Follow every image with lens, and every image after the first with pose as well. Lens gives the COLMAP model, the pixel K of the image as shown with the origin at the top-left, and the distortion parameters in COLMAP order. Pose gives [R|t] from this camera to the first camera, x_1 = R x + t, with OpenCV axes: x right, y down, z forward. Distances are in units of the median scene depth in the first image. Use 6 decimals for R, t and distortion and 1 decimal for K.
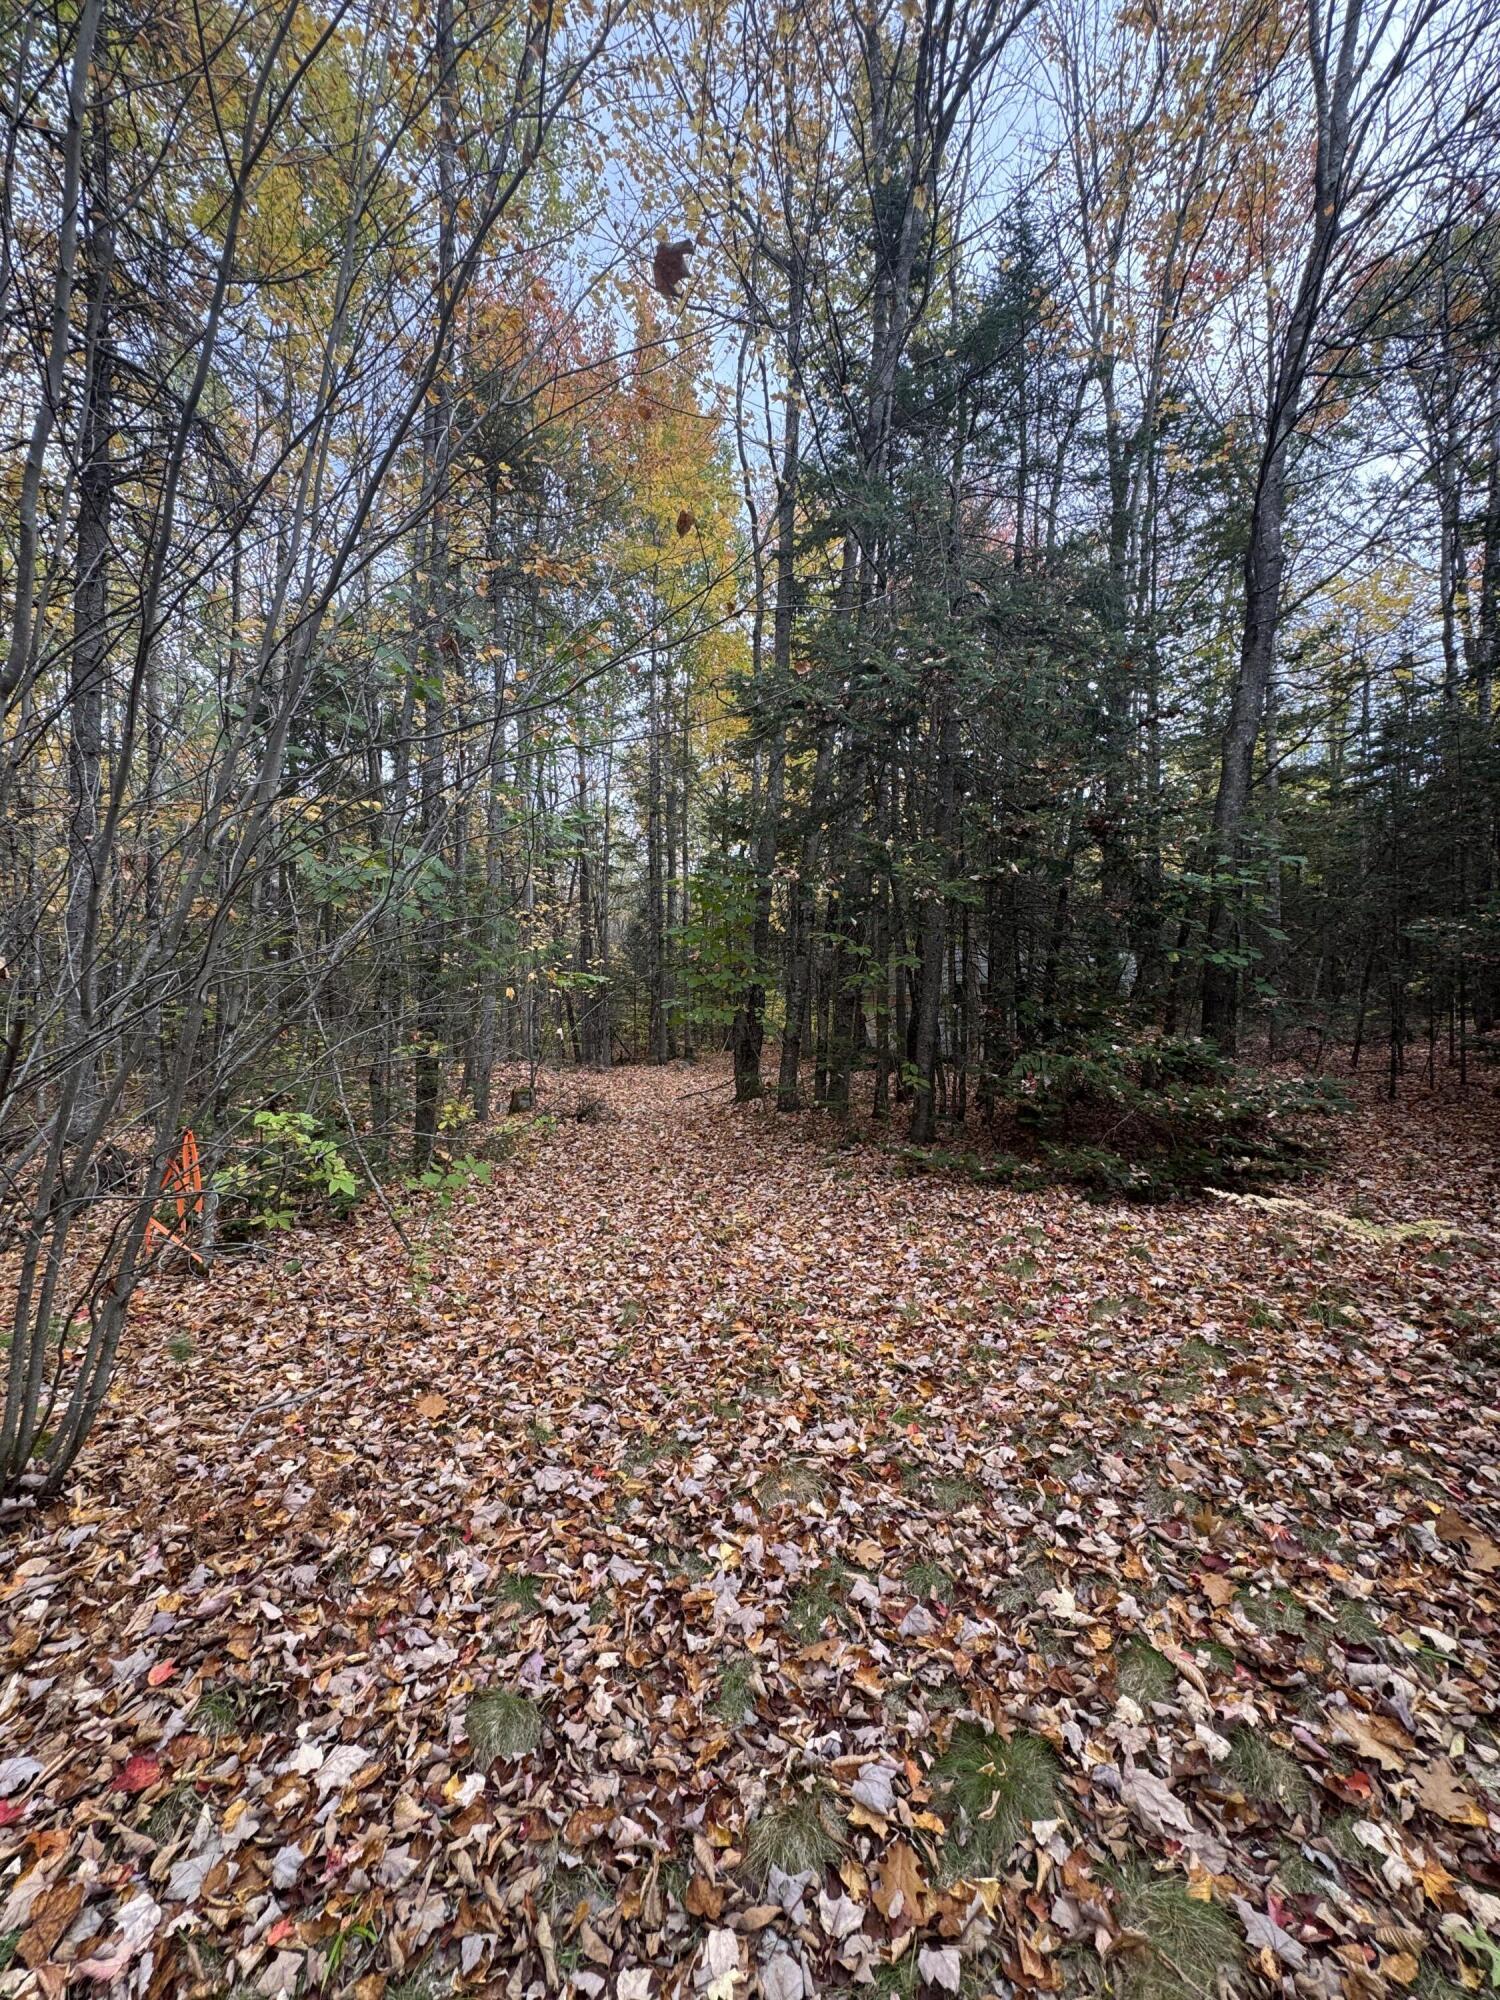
lens RADIAL K [[783.2, 0, 750.0], [0, 783.2, 1000.0], [0, 0, 1]] dist [-0.002798, 0.000091]
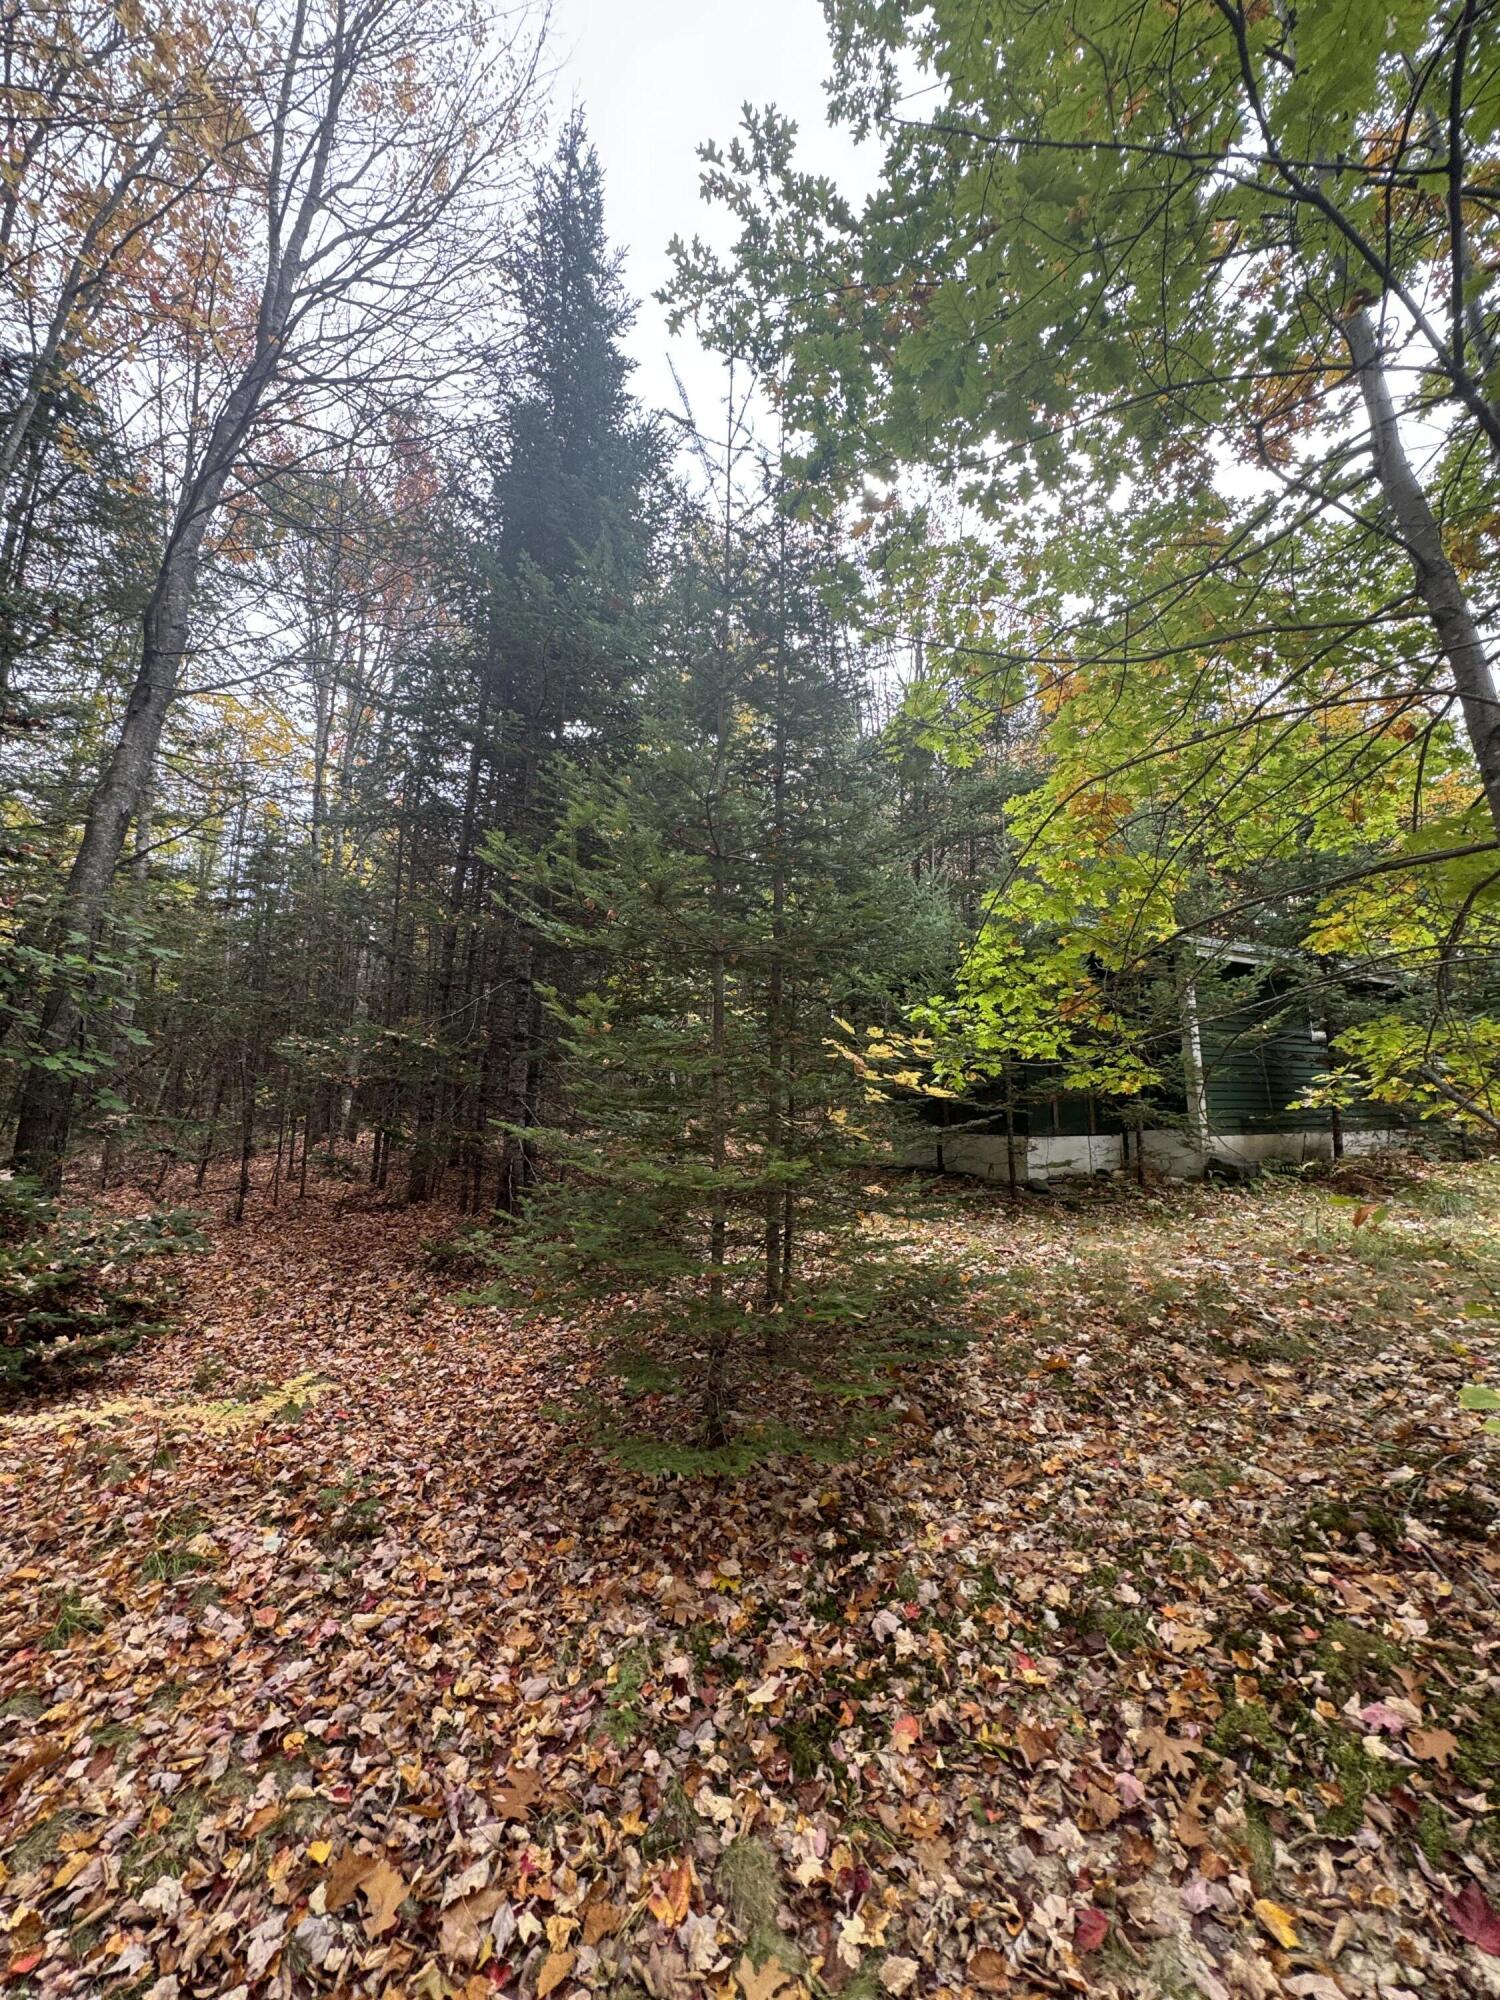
lens RADIAL K [[783.2, 0, 750.0], [0, 783.2, 1000.0], [0, 0, 1]] dist [-0.002798, 0.000091]
pose [[0.291635, 0.137915, 0.946535, 0.125110], [-0.004611, 0.989742, -0.142790, -0.015101], [-0.956518, 0.037278, 0.289280, 0.235526]]
